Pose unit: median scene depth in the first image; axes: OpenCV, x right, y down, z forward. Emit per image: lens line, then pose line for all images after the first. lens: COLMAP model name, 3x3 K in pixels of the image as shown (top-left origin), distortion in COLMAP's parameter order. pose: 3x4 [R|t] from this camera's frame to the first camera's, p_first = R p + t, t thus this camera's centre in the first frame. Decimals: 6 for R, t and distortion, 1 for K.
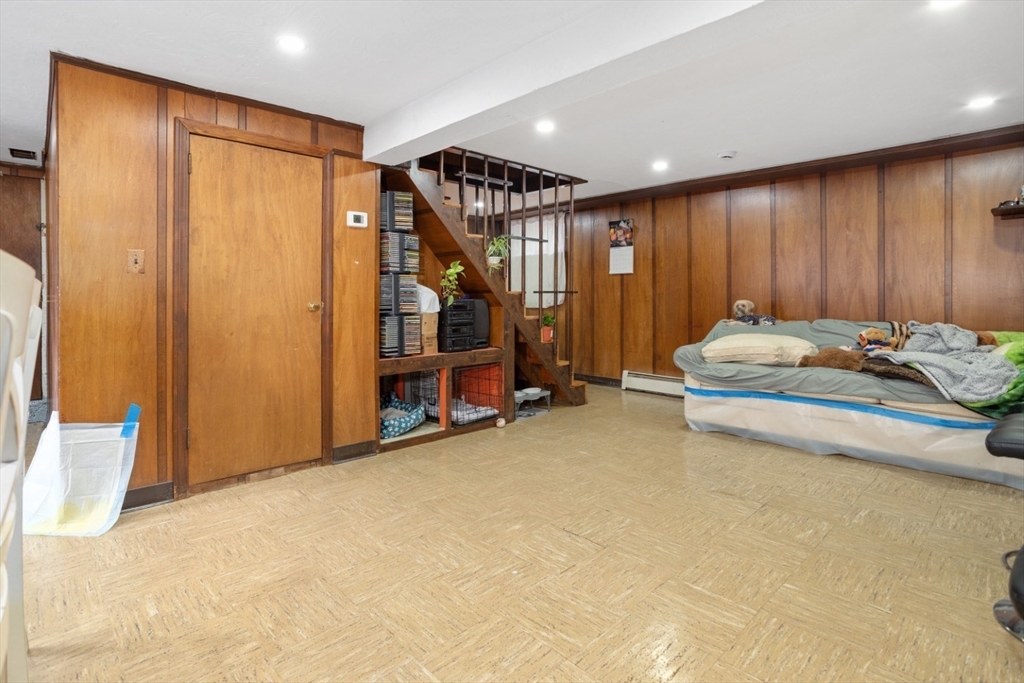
lens RADIAL K [[506.6, 0, 493.9], [0, 506.6, 293.6], [0, 0, 1]] dist [-0.034663, 0.014808]
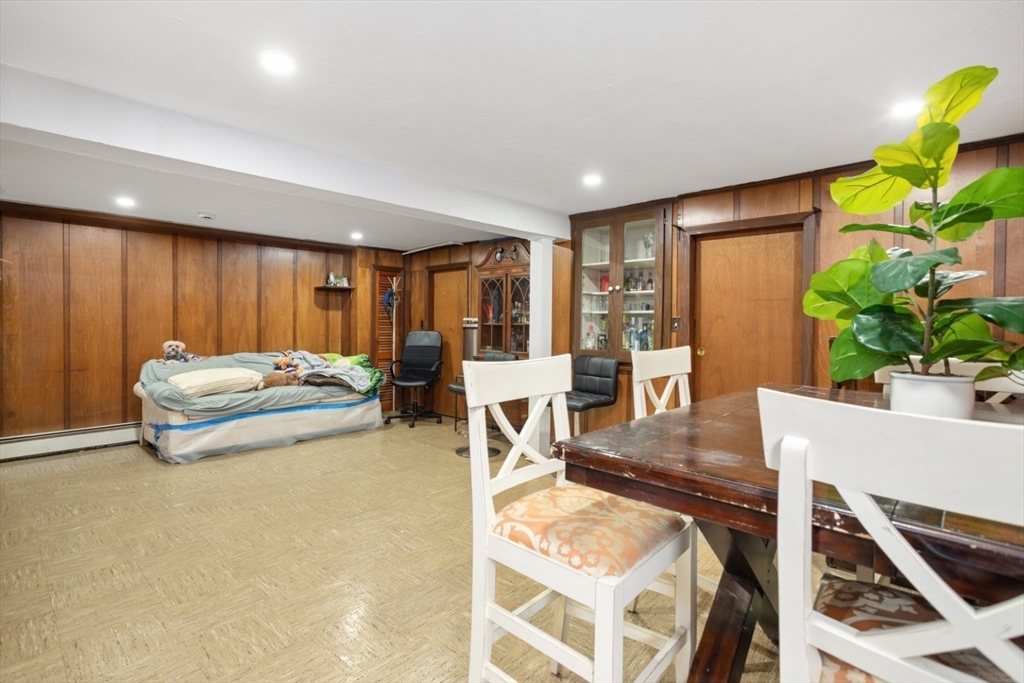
lens RADIAL K [[493.7, 0, 513.6], [0, 493.7, 324.0], [0, 0, 1]] dist [-0.041422, 0.020967]
pose [[-0.051160, -0.002428, 0.998688, -0.722122], [-0.007414, 0.999970, 0.002052, -0.036351], [-0.998663, -0.007299, -0.051176, 0.373741]]
